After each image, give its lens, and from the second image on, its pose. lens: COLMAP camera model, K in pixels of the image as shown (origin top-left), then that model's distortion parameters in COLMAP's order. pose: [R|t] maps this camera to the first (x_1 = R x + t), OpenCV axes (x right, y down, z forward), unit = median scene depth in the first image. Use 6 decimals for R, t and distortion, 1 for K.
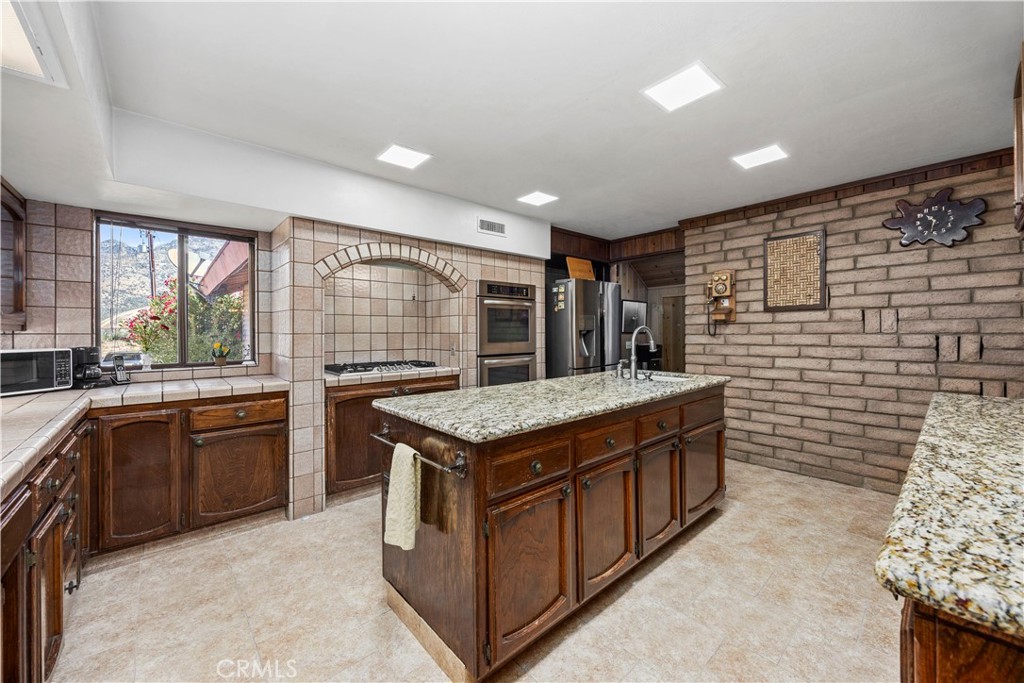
lens RADIAL K [[390.9, 0, 513.9], [0, 390.9, 332.7], [0, 0, 1]] dist [0.000378, 0.000026]
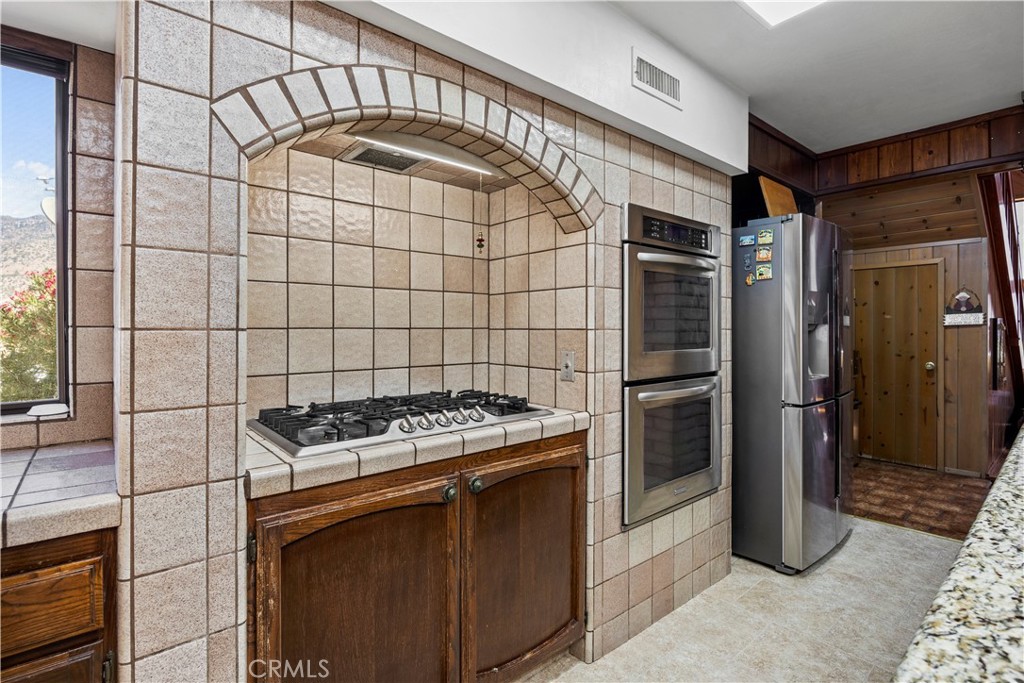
lens RADIAL K [[497.9, 0, 520.5], [0, 497.9, 327.9], [0, 0, 1]] dist [-0.006296, -0.000995]
pose [[0.999843, 0.003561, -0.017373, -0.202597], [-0.003607, 0.999990, -0.002622, 0.001528], [0.017364, 0.002684, 0.999846, 0.474830]]
